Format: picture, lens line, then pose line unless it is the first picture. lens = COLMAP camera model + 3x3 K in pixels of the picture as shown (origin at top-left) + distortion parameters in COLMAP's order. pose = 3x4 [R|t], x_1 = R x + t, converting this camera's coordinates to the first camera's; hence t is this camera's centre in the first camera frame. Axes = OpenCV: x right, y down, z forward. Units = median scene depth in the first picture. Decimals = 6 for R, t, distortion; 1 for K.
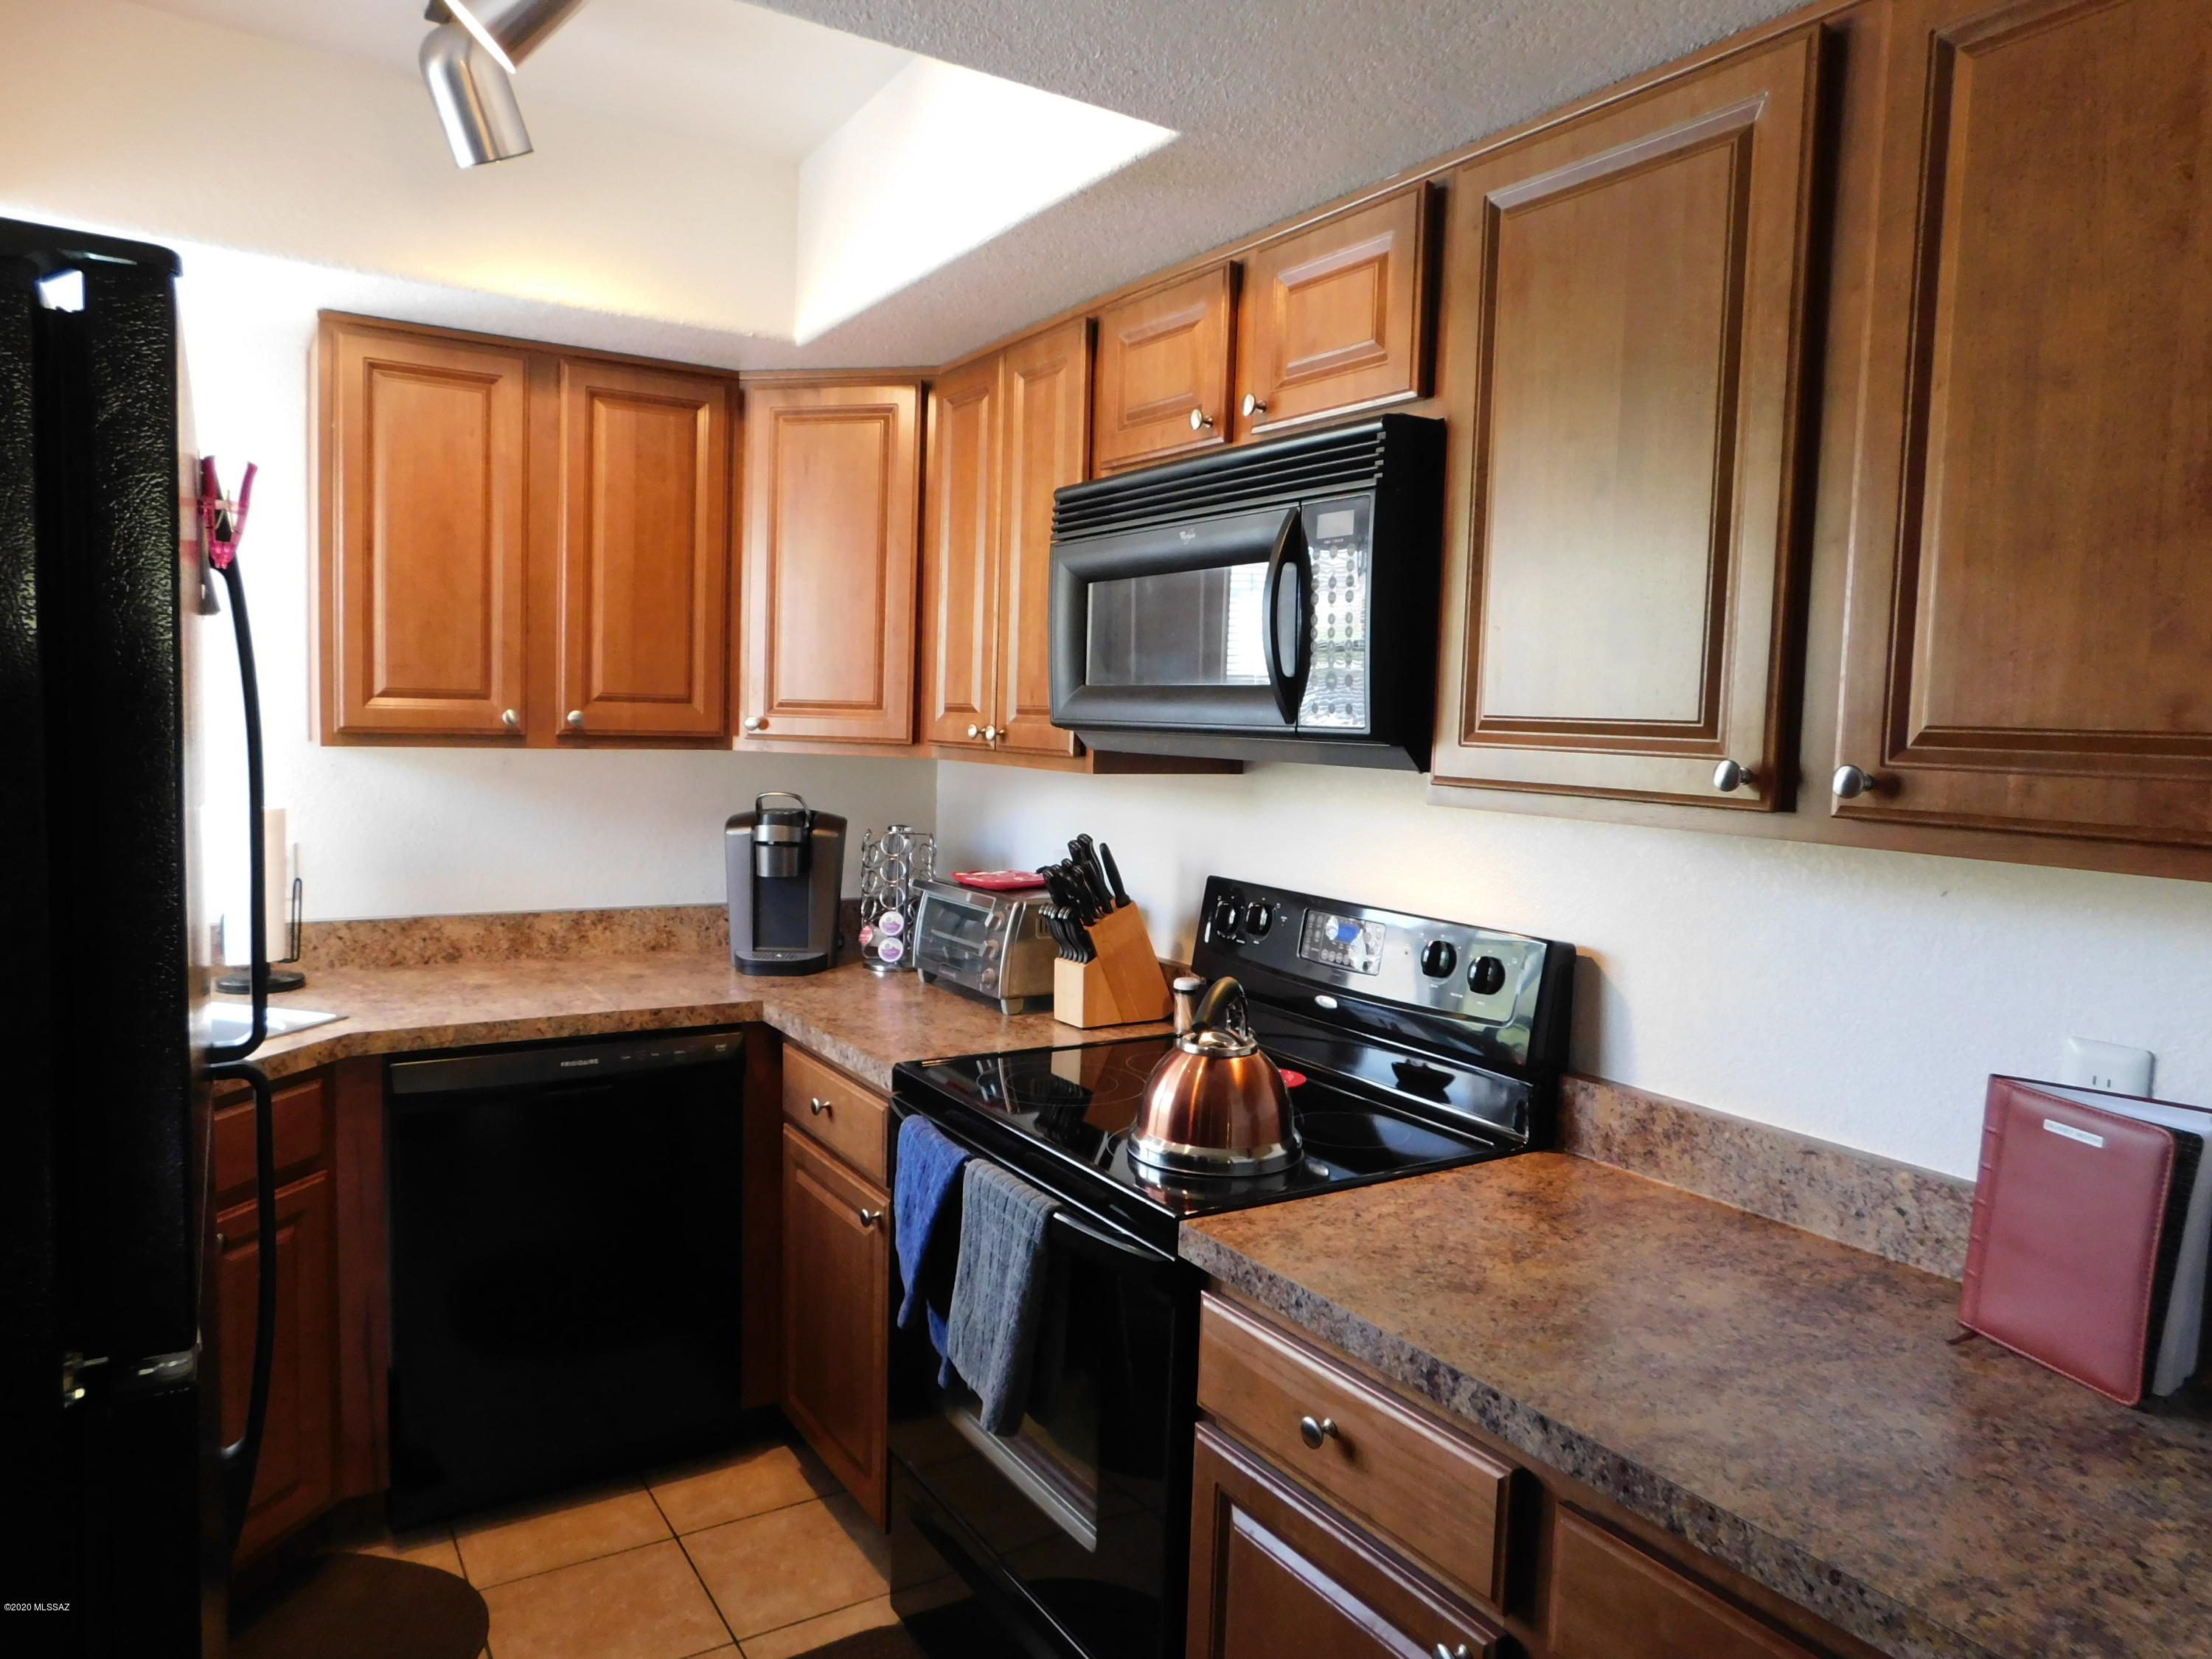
lens RADIAL K [[1442.6, 0, 1108.3], [0, 1442.6, 828.7], [0, 0, 1]] dist [-0.005161, -0.005650]
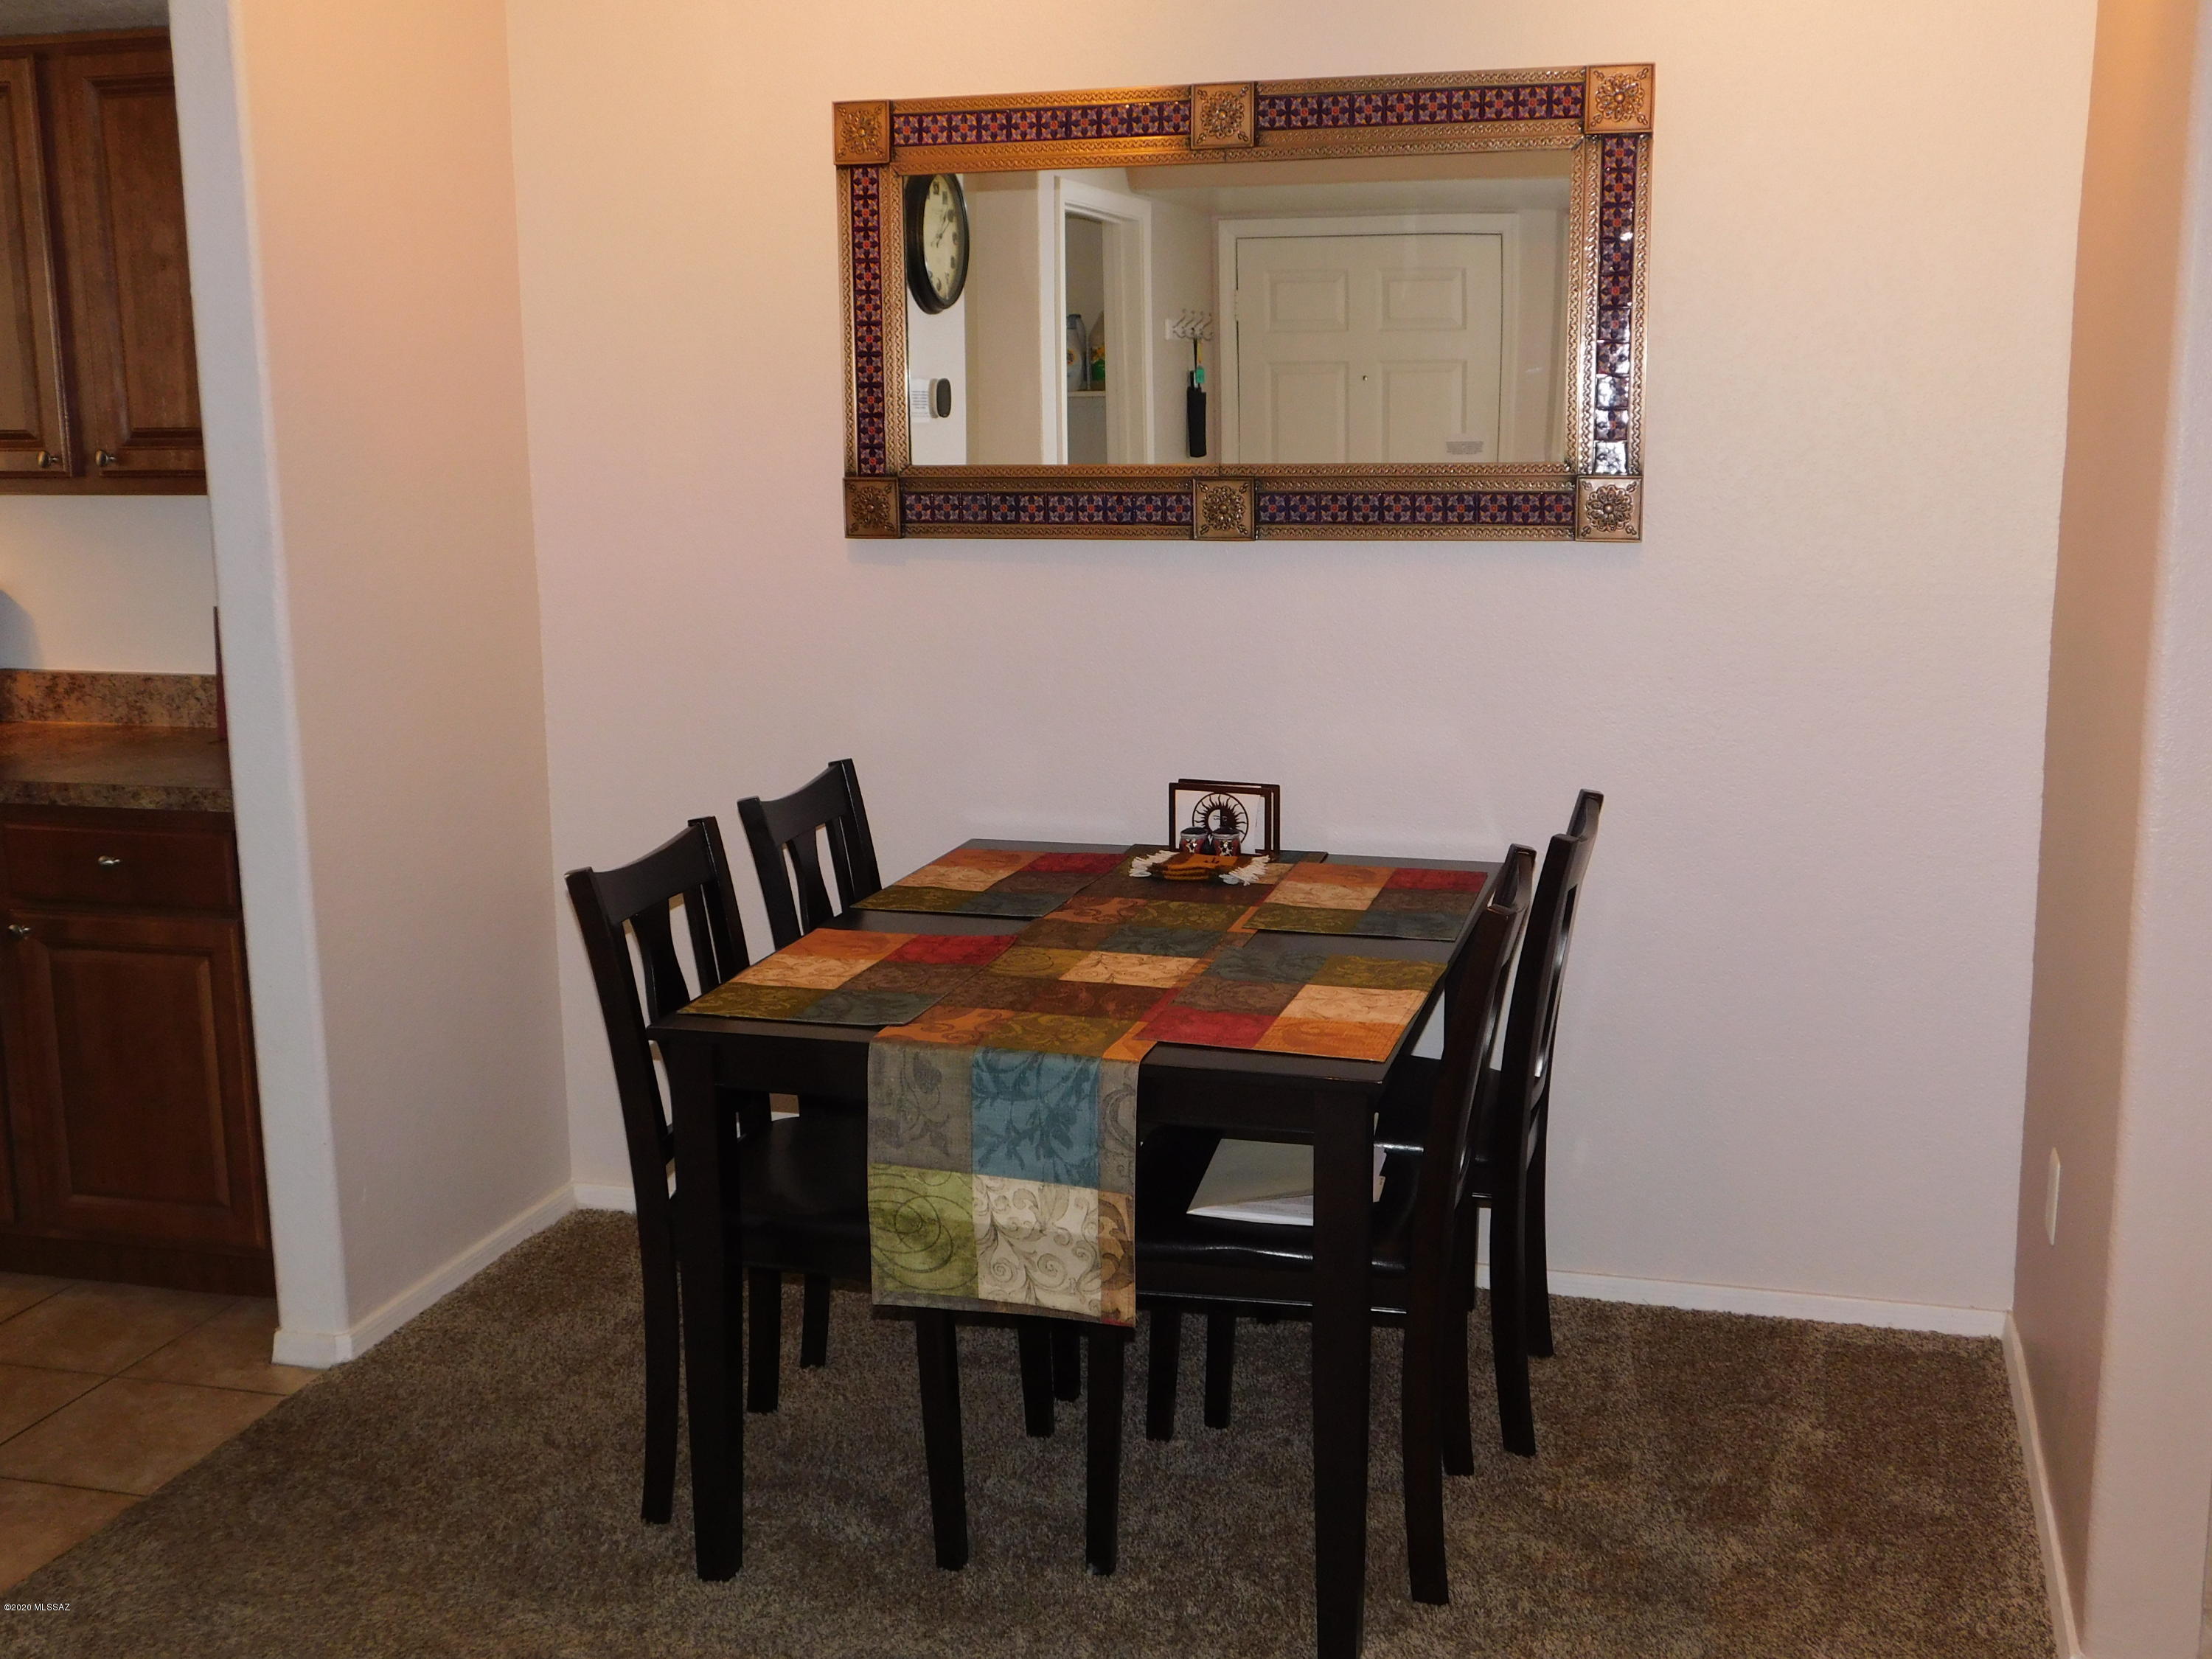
lens RADIAL K [[2326.2, 0, 1108.8], [0, 2326.2, 829.5], [0, 0, 1]] dist [0.028134, 0.000000]
pose [[0.745670, -0.174458, 0.643071, -0.473402], [0.098972, 0.983409, 0.152026, 0.091122], [-0.658924, -0.049716, 0.750565, -1.831903]]
